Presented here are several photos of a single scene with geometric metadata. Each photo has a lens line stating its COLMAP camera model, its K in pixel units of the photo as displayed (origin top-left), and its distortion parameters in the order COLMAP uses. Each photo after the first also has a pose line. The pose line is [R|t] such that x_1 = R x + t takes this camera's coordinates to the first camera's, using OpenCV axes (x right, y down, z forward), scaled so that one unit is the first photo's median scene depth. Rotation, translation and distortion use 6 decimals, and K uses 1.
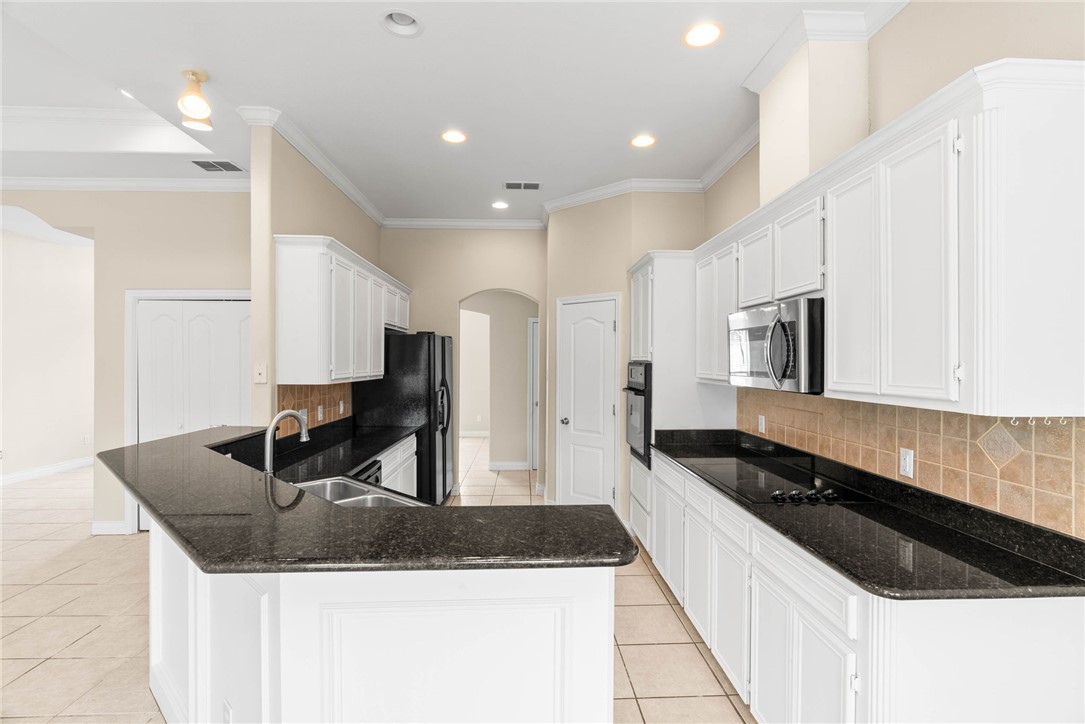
lens RADIAL K [[493.4, 0, 543.6], [0, 493.4, 362.6], [0, 0, 1]] dist [-0.003846, 0.001860]
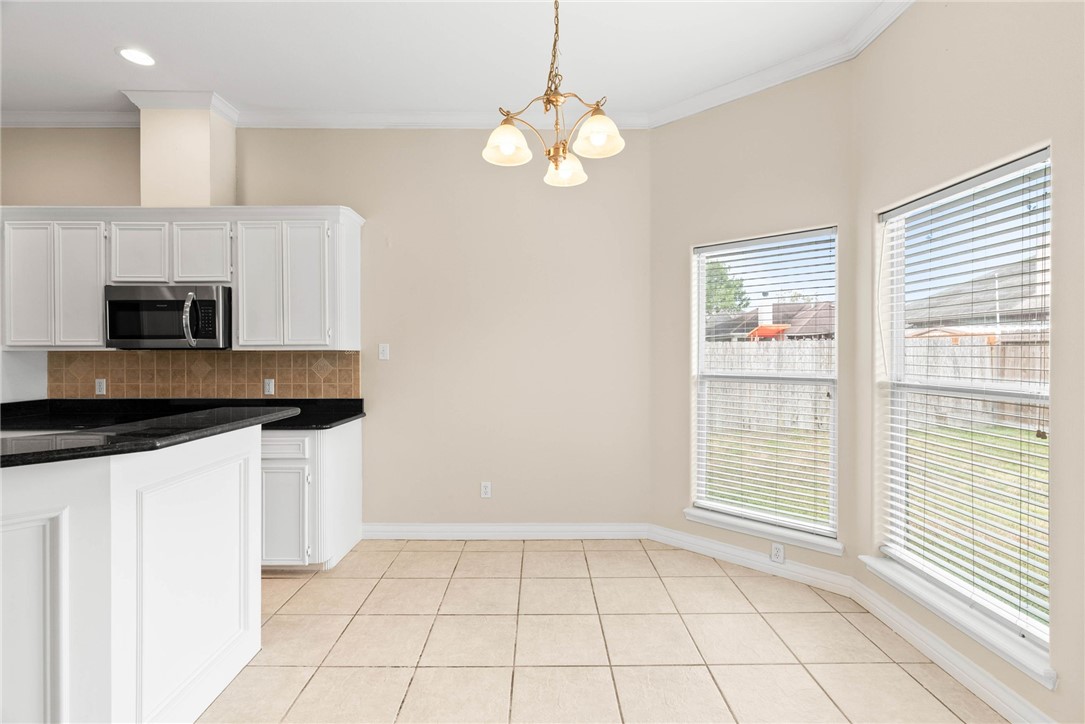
lens RADIAL K [[493.4, 0, 545.2], [0, 493.4, 353.2], [0, 0, 1]] dist [-0.003846, 0.001860]
pose [[0.035979, -0.004434, 0.999343, -0.958722], [0.004315, 0.999982, 0.004282, 0.075235], [-0.999343, 0.004158, 0.035997, -0.055622]]
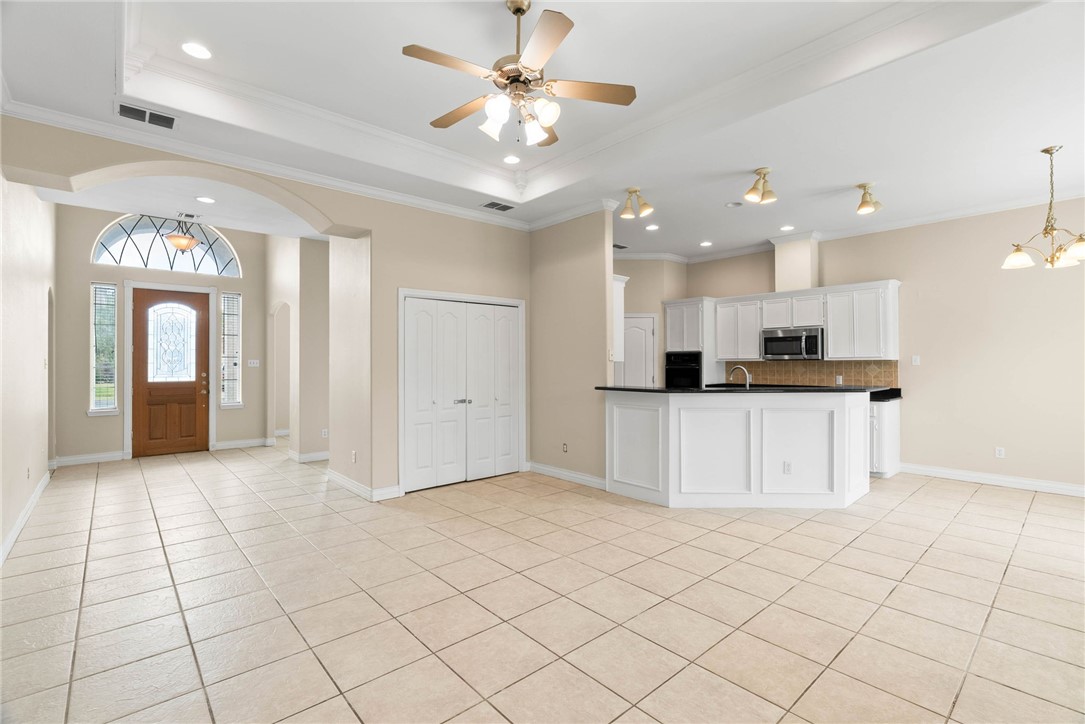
lens RADIAL K [[493.4, 0, 544.1], [0, 493.4, 359.5], [0, 0, 1]] dist [-0.003846, 0.001860]
pose [[0.770075, -0.002214, 0.637949, -2.711273], [0.009310, 0.999926, -0.007768, 0.072164], [-0.637885, 0.011921, 0.770040, -0.251207]]
